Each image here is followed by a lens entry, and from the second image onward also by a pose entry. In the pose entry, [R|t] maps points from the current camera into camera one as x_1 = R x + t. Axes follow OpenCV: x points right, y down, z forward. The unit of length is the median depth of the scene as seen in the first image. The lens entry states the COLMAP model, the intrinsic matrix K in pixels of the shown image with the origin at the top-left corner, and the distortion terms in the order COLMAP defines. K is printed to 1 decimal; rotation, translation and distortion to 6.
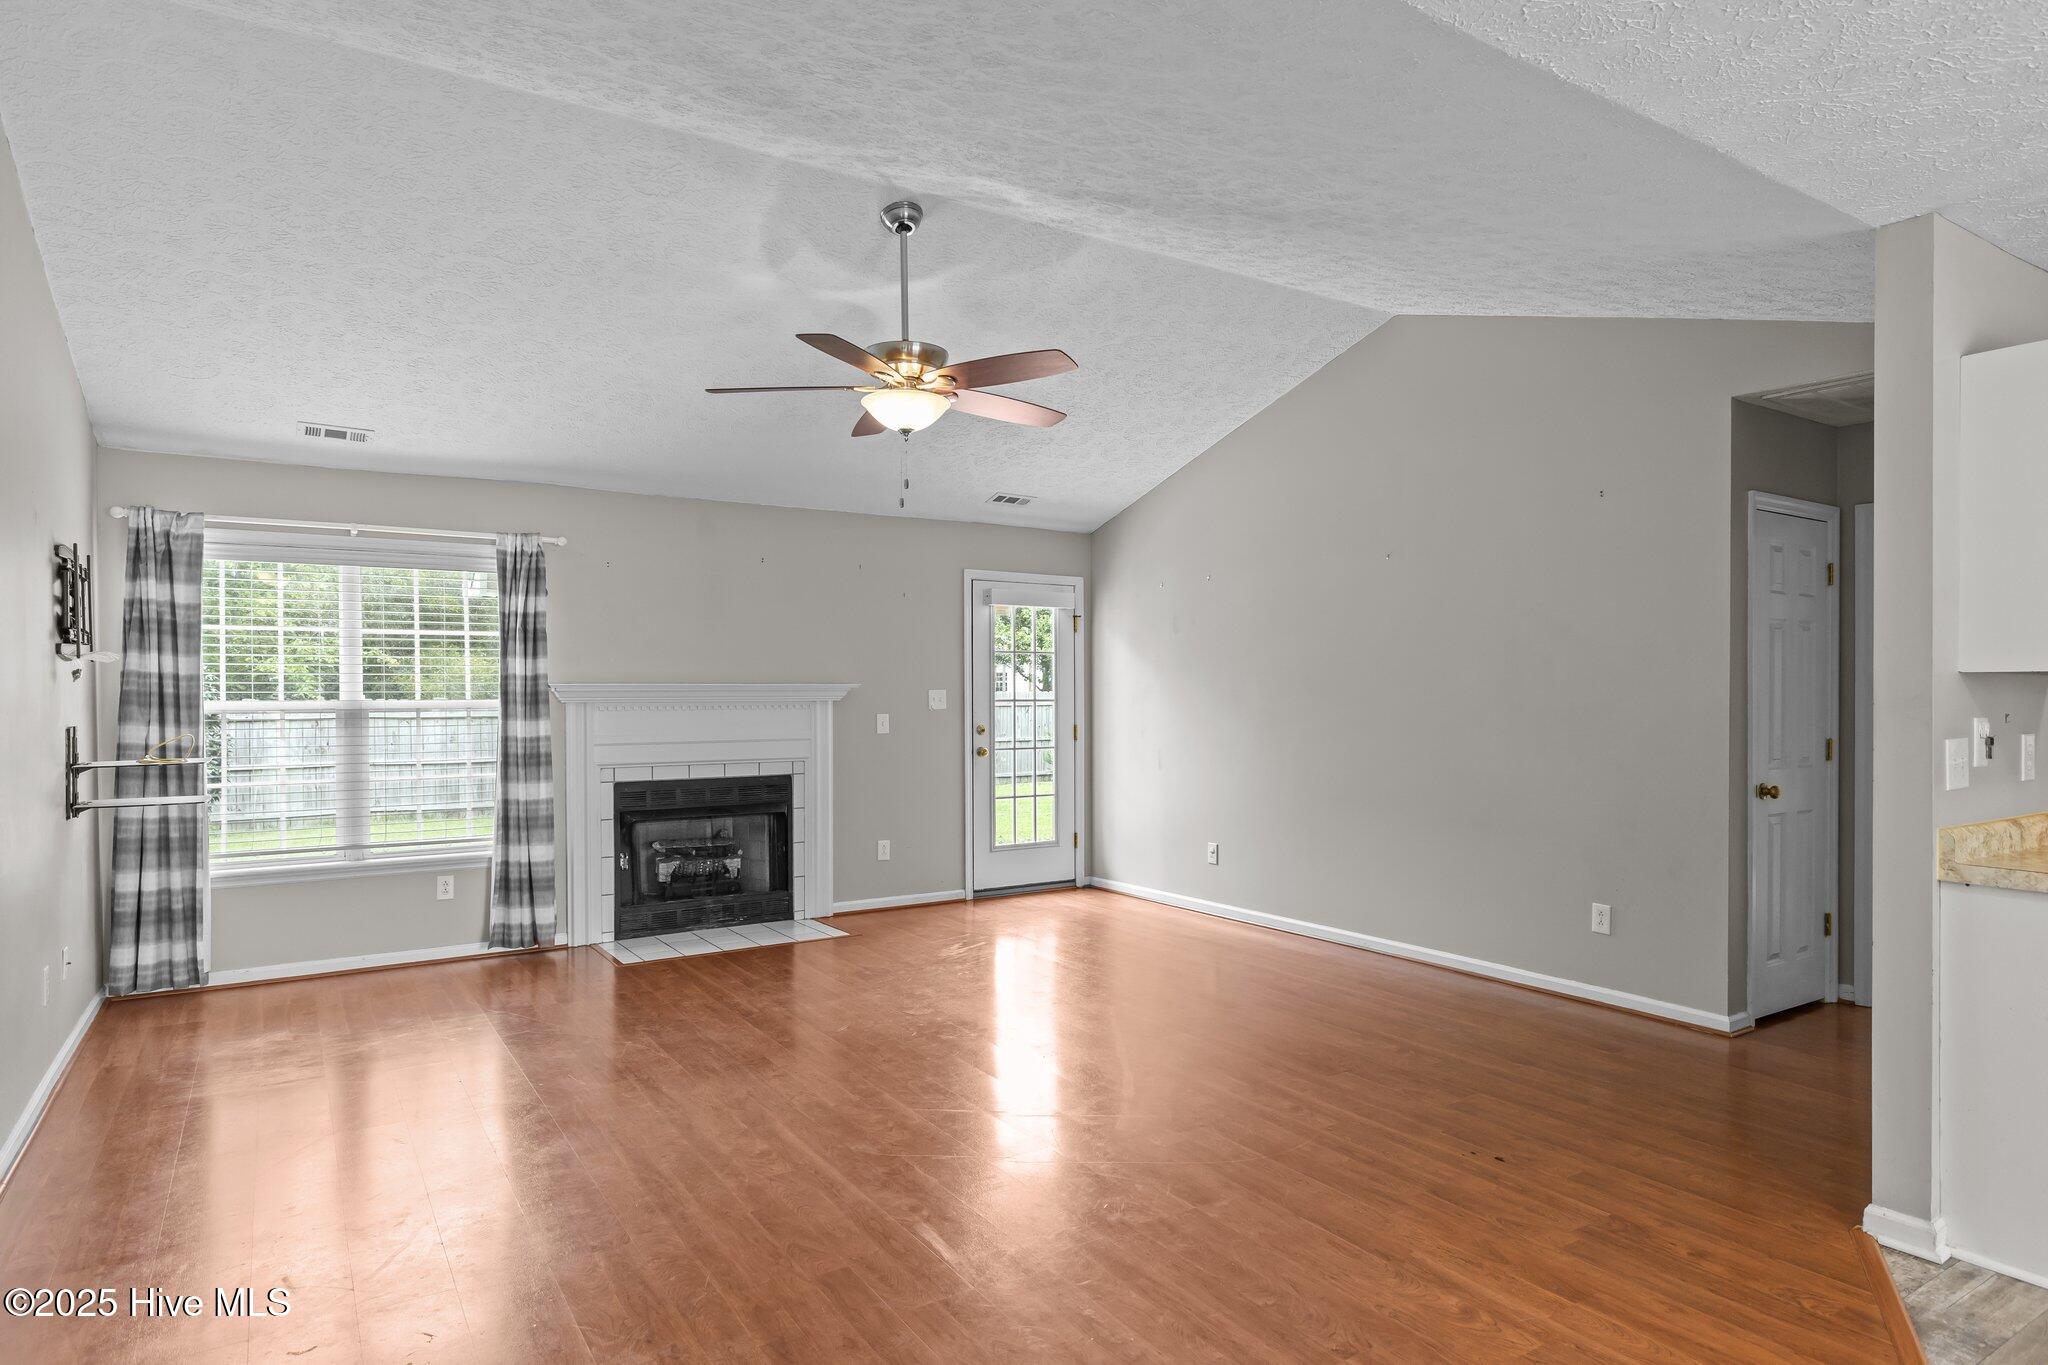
lens RADIAL K [[1143.6, 0, 1015.9], [0, 1143.6, 700.4], [0, 0, 1]] dist [0.003949, 0.000219]
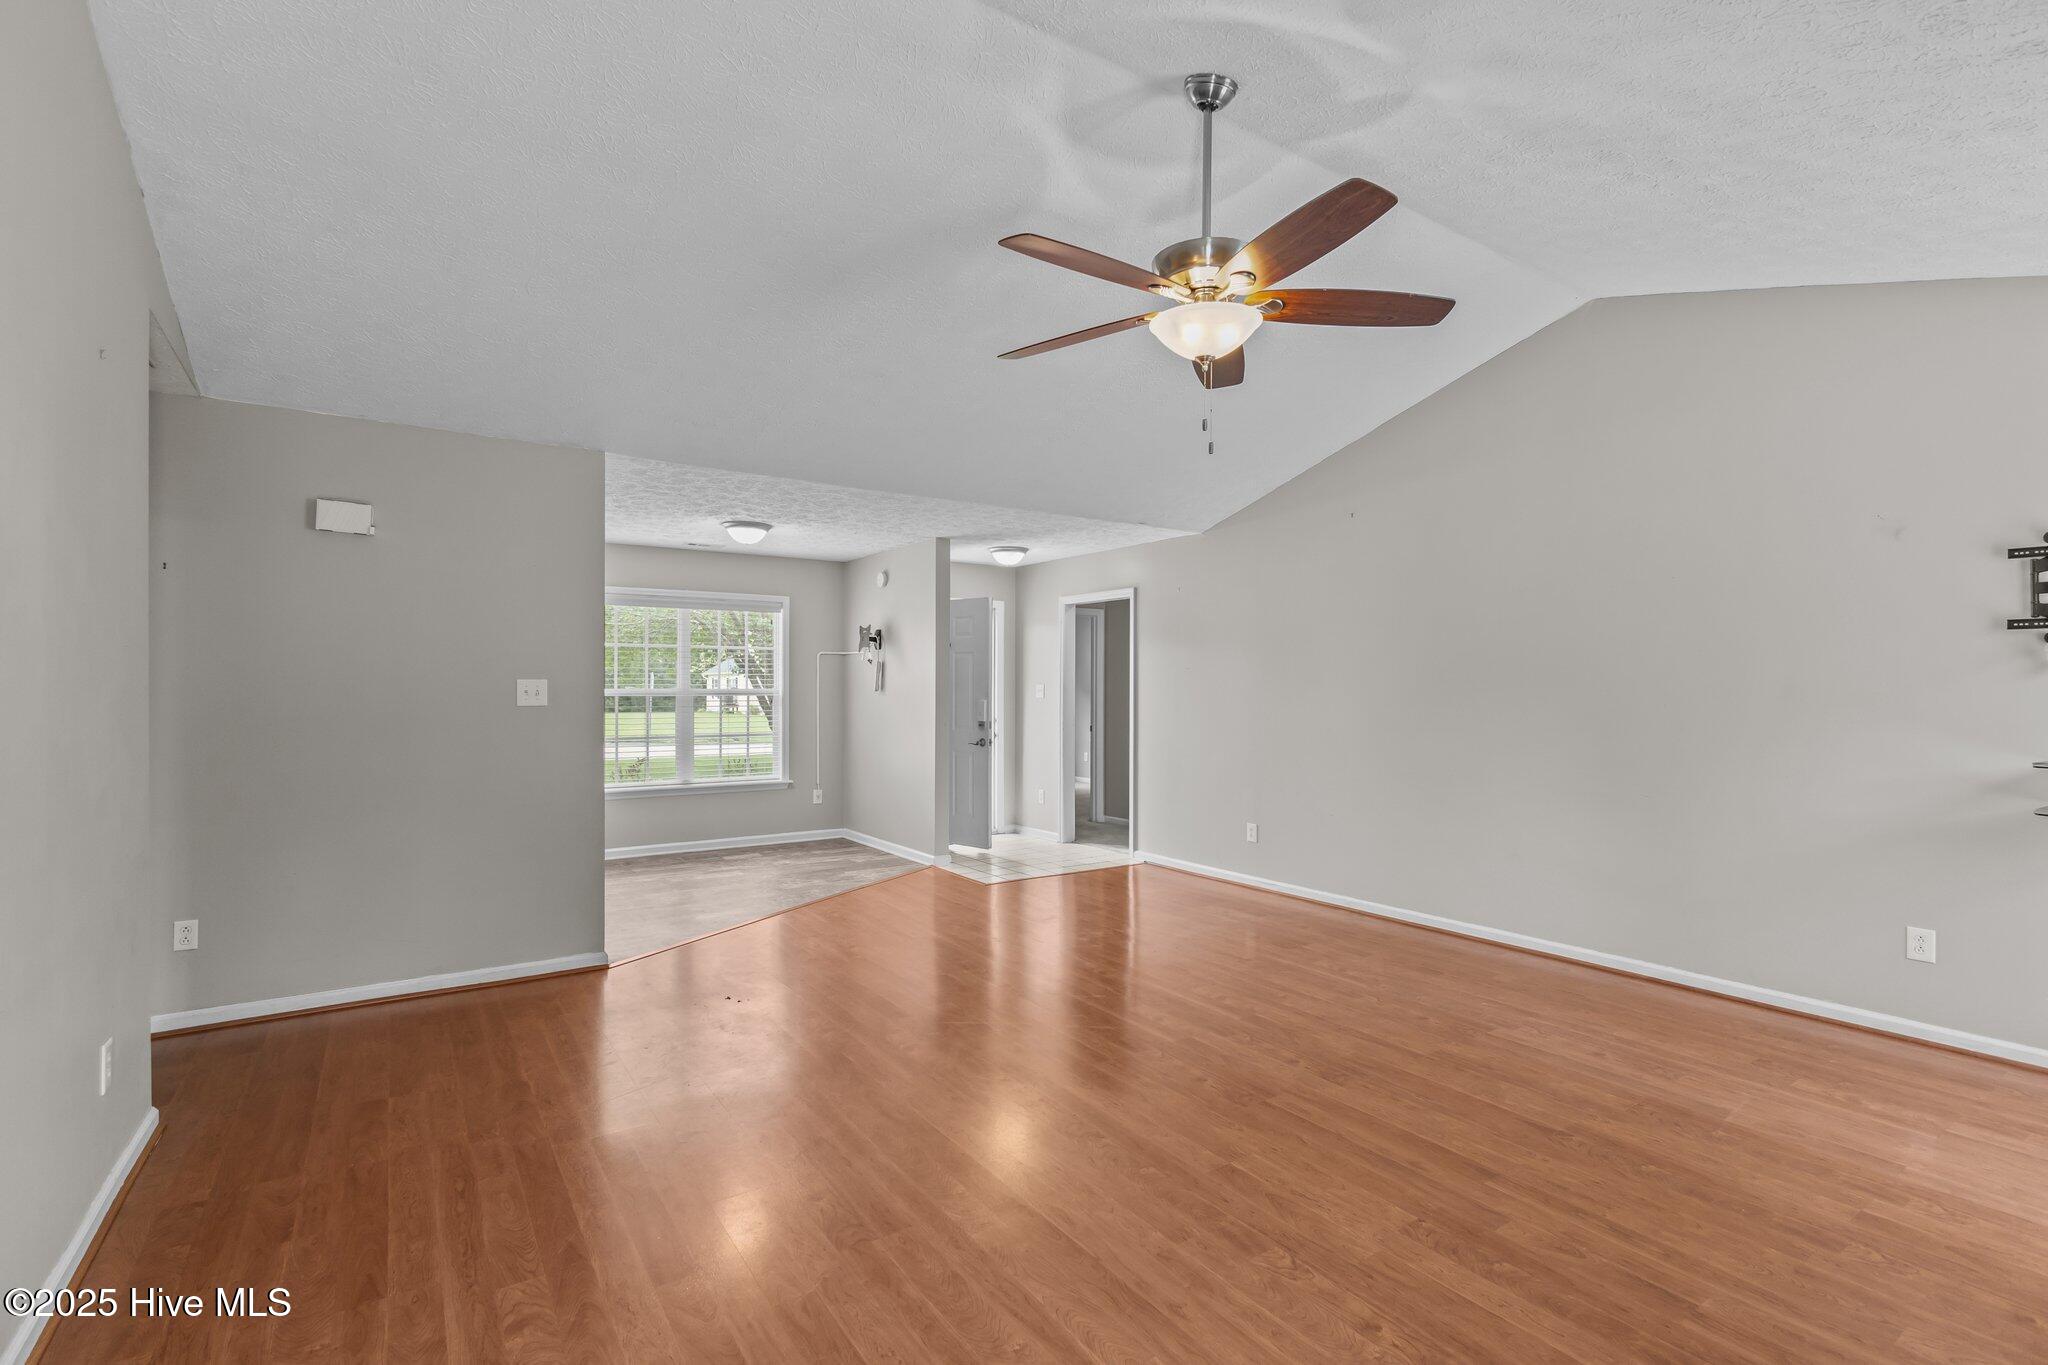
lens RADIAL K [[938.2, 0, 1031.8], [0, 938.2, 691.6], [0, 0, 1]] dist [0.001065, -0.000228]
pose [[-0.999380, 0.003630, -0.035029, 0.035982], [0.003290, 0.999947, 0.009755, -0.006801], [0.035063, 0.009633, -0.999339, 1.235697]]
